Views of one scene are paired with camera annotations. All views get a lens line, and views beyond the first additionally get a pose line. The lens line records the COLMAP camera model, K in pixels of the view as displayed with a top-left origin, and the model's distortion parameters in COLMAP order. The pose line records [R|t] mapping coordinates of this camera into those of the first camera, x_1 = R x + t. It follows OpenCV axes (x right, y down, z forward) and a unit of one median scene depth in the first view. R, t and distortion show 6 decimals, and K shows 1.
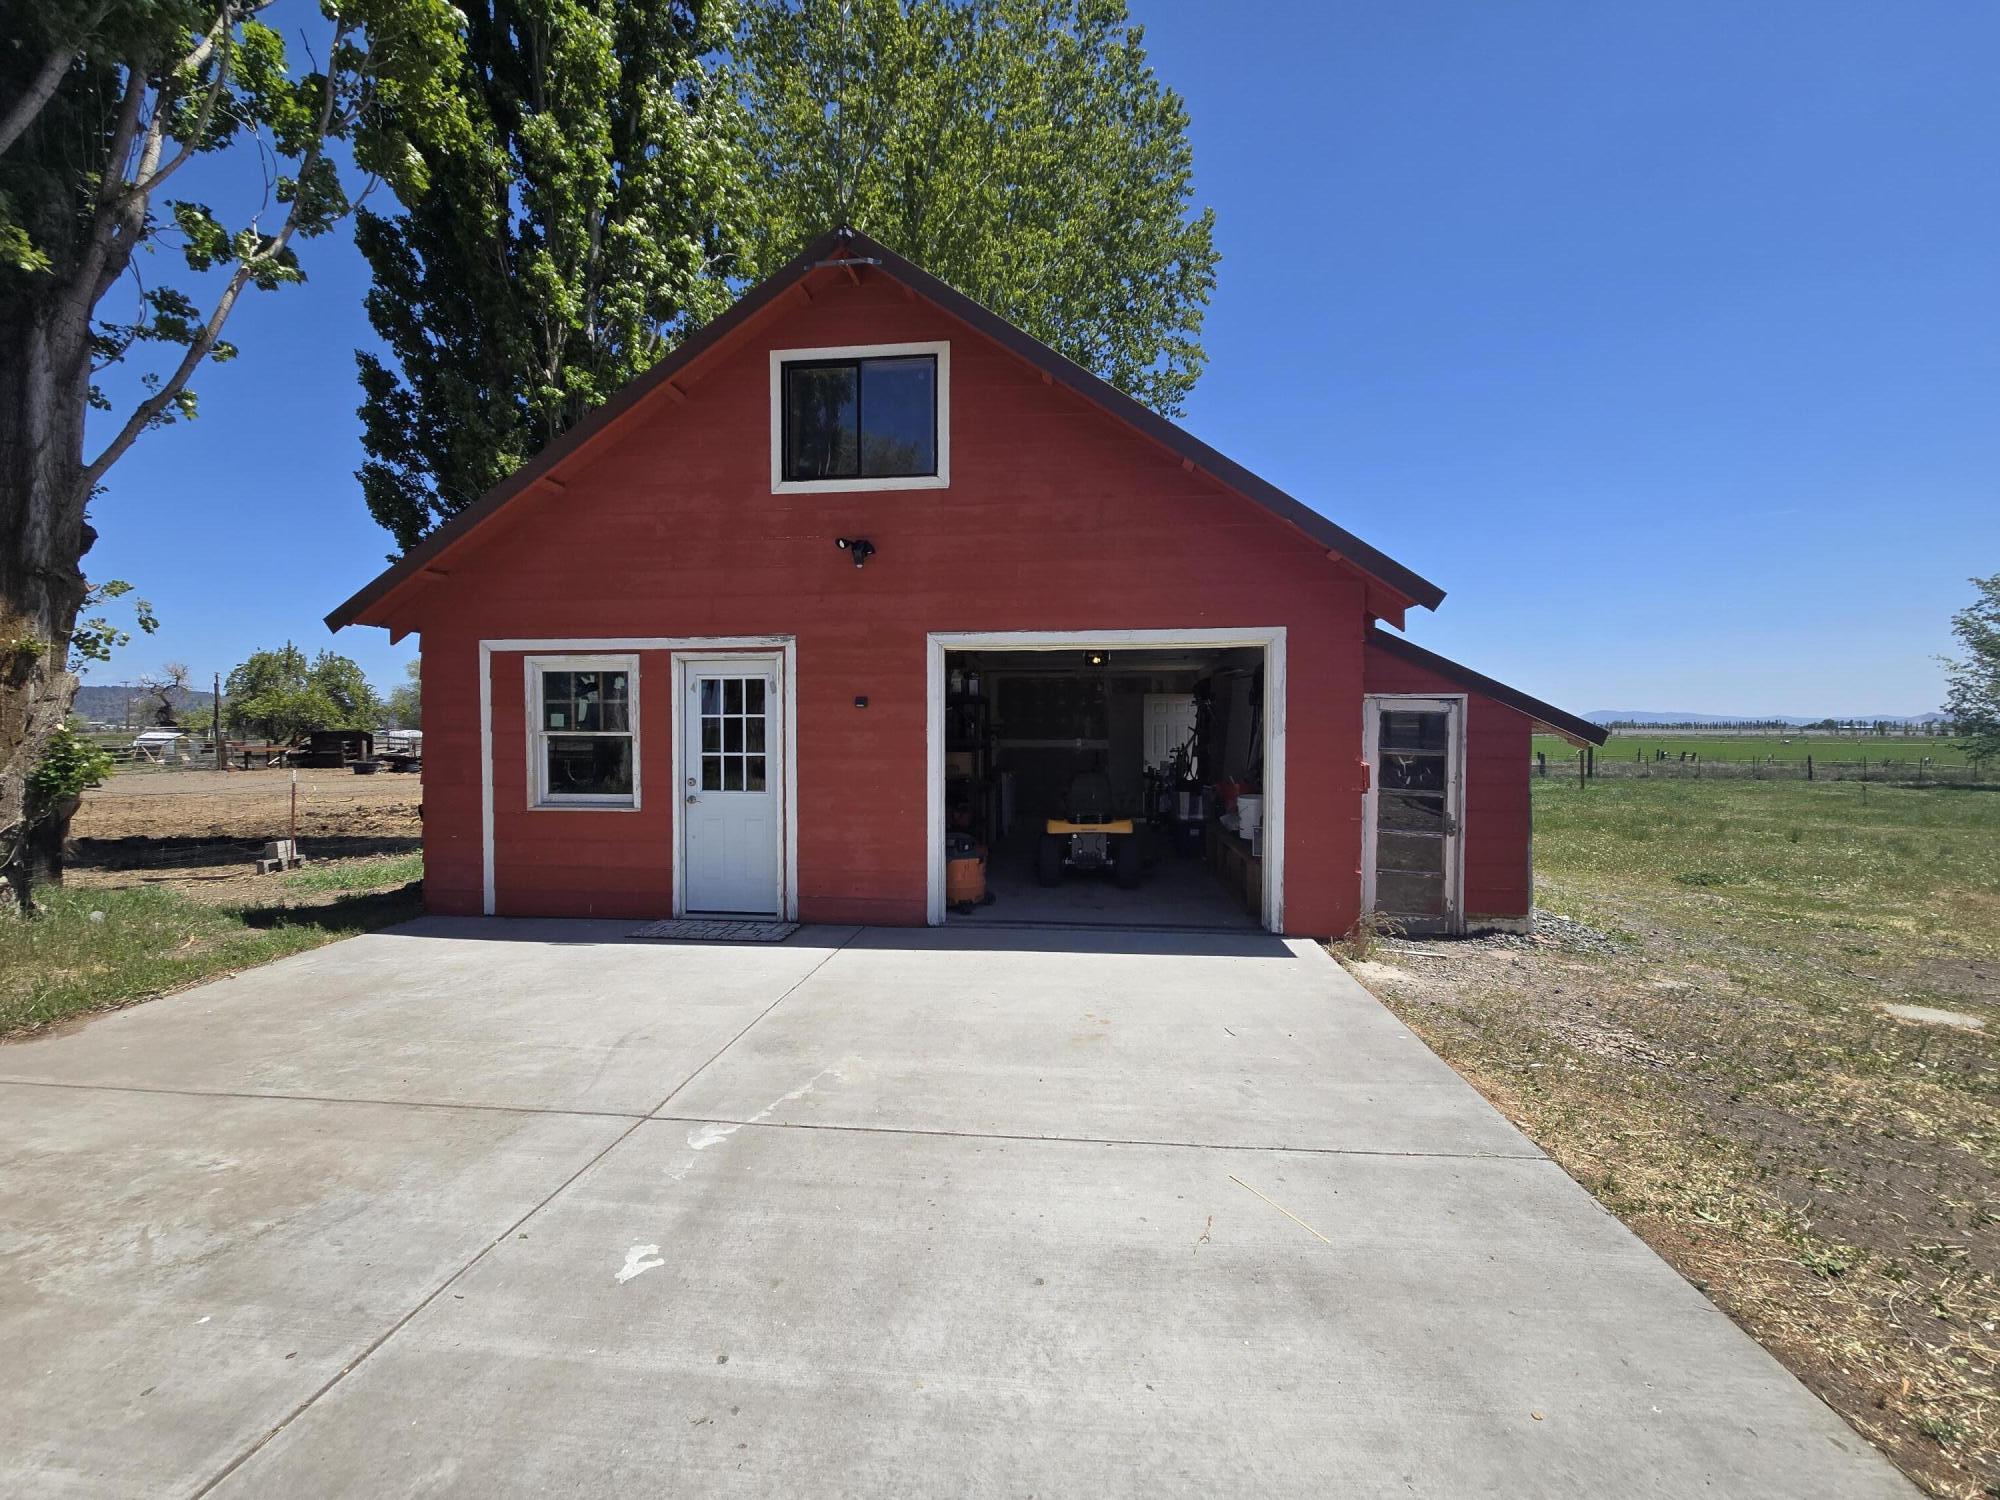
lens RADIAL K [[808.9, 0, 1006.0], [0, 808.9, 754.1], [0, 0, 1]] dist [-0.003059, -0.000340]
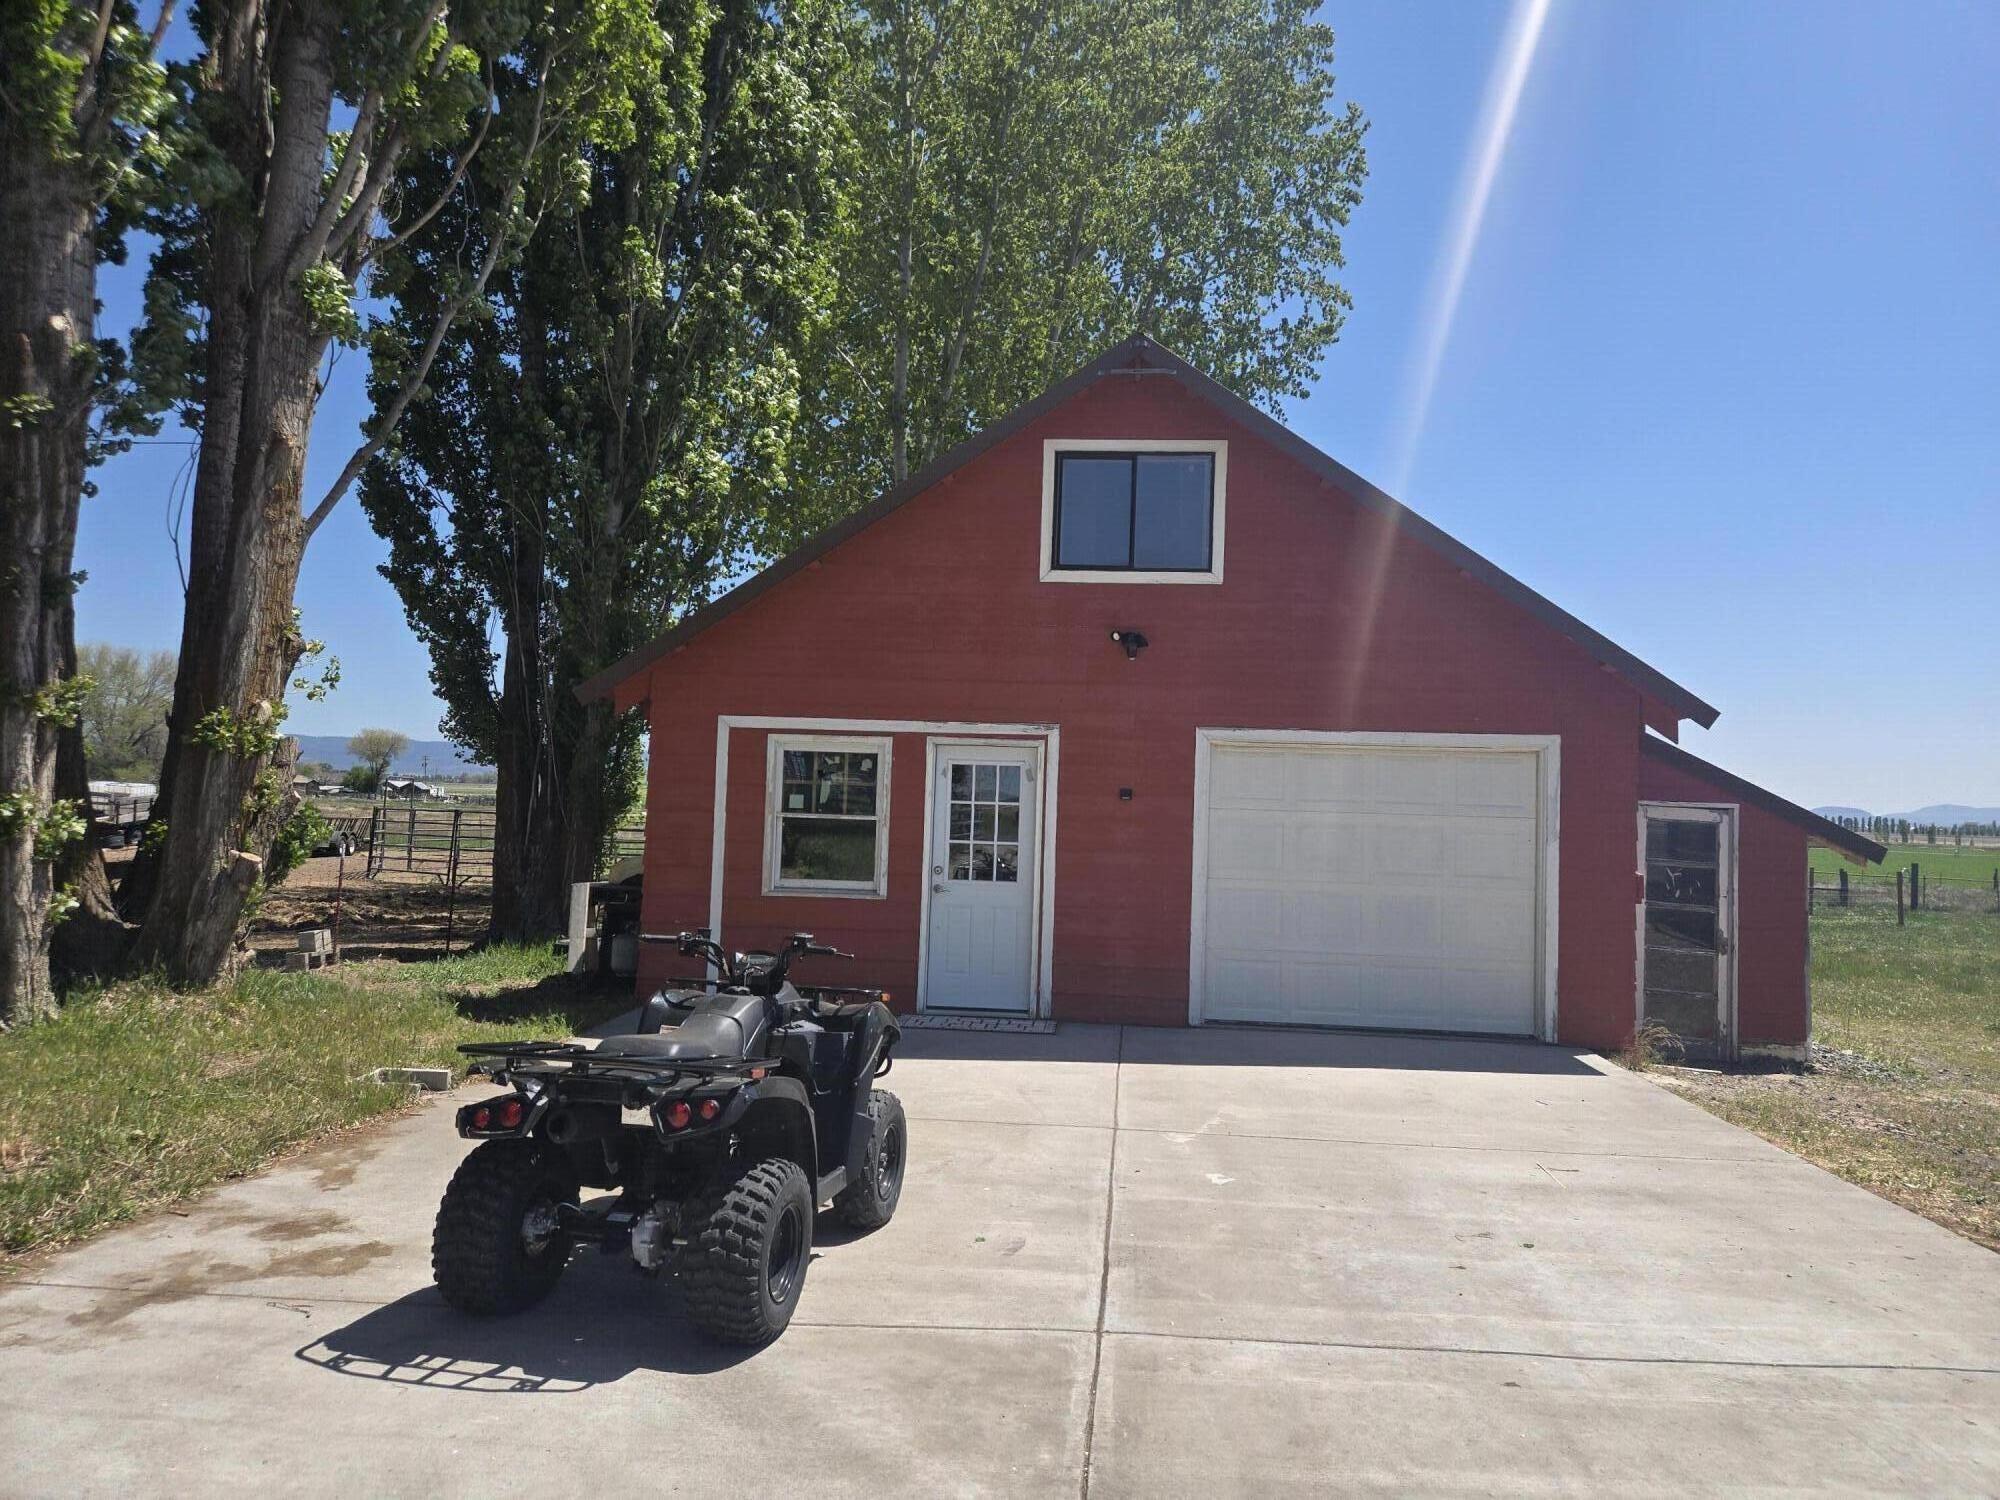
lens RADIAL K [[1343.2, 0, 997.2], [0, 1343.2, 742.0], [0, 0, 1]] dist [0.024357, -0.010359]
pose [[0.999208, 0.033183, 0.021956, -0.358927], [-0.031398, 0.996520, -0.077212, 0.003345], [-0.024442, 0.076461, 0.996773, -0.604363]]
